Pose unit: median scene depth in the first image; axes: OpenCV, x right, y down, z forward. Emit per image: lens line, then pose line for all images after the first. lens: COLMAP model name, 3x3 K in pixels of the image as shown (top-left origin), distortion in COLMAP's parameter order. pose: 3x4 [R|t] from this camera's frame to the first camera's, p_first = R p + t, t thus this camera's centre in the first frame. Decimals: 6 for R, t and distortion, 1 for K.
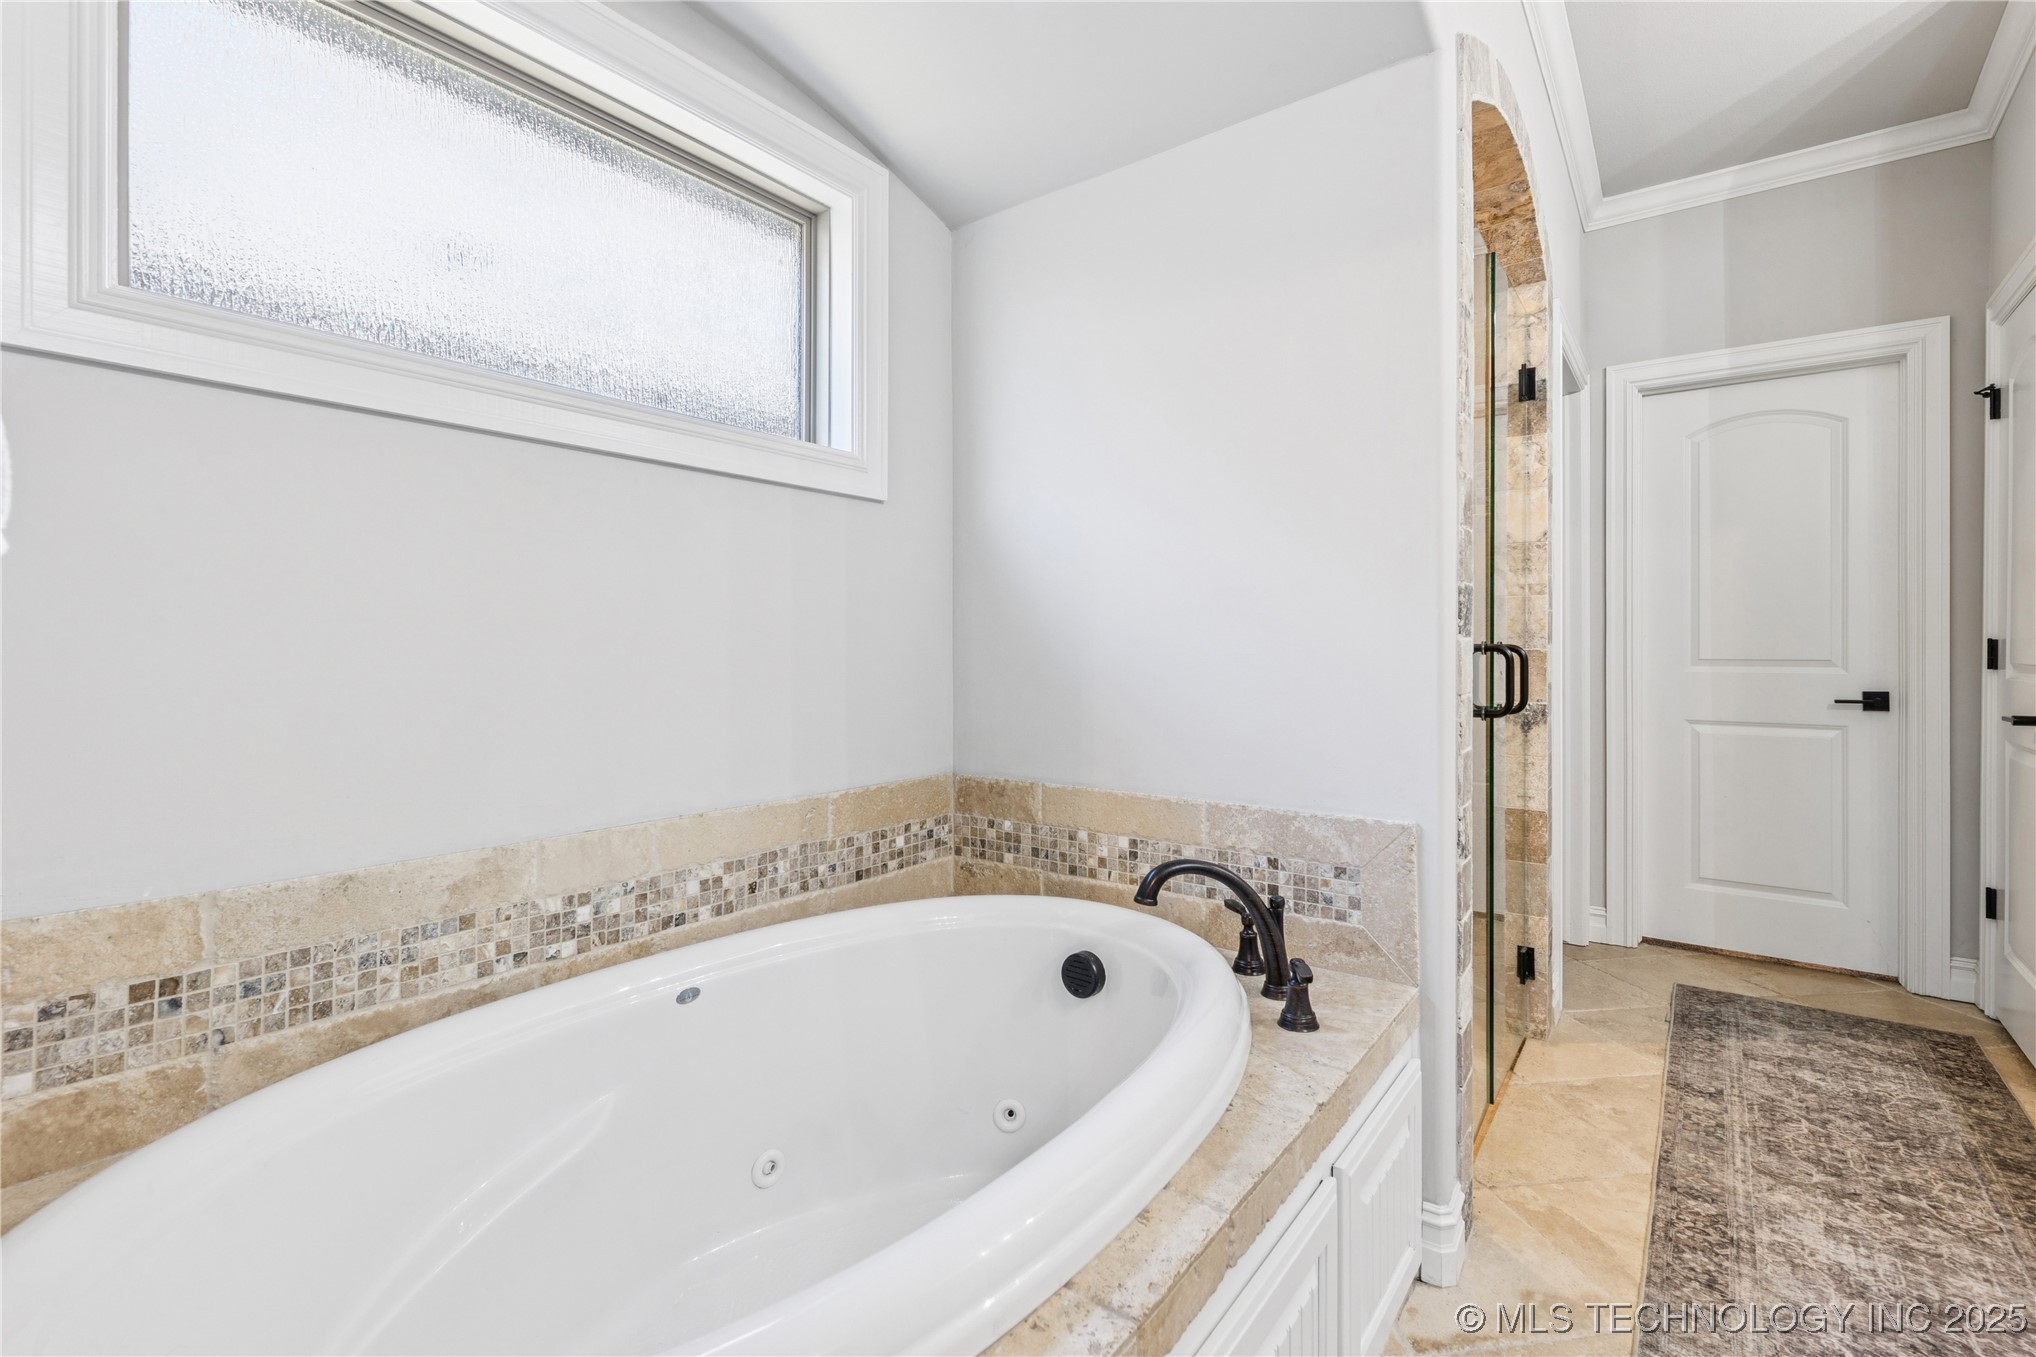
lens RADIAL K [[830.0, 0, 1025.1], [0, 830.0, 641.8], [0, 0, 1]] dist [-0.040058, 0.006701]
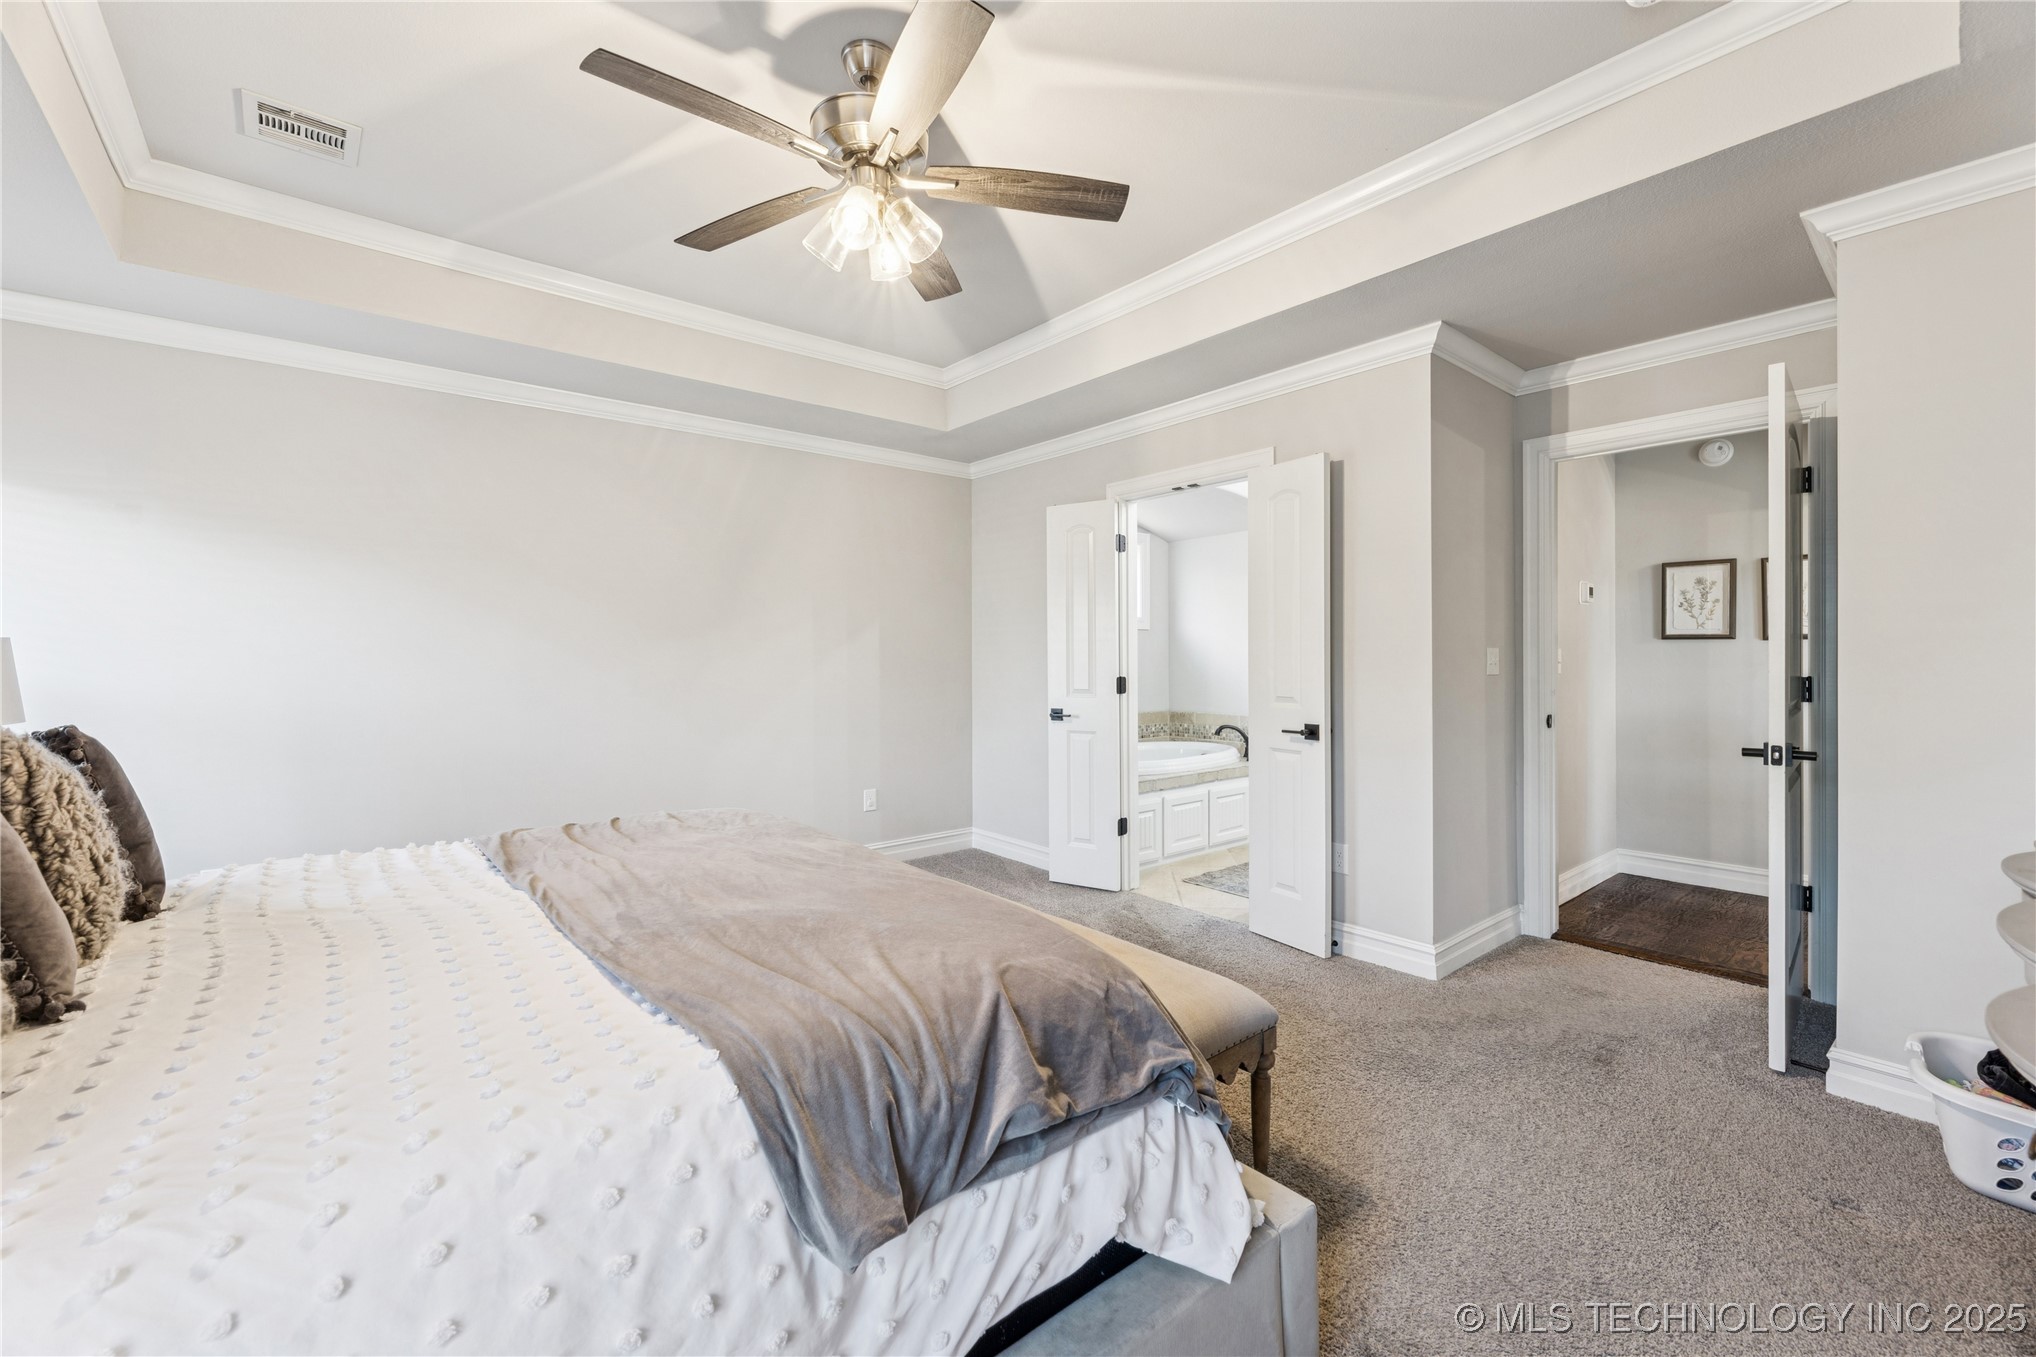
lens RADIAL K [[825.9, 0, 1018.0], [0, 825.9, 678.5], [0, 0, 1]] dist [-0.002058, -0.000159]
pose [[0.966062, 0.000479, -0.258312, 0.188337], [0.004364, 0.999825, 0.018174, -0.031170], [0.258275, -0.018685, 0.965891, -2.415461]]
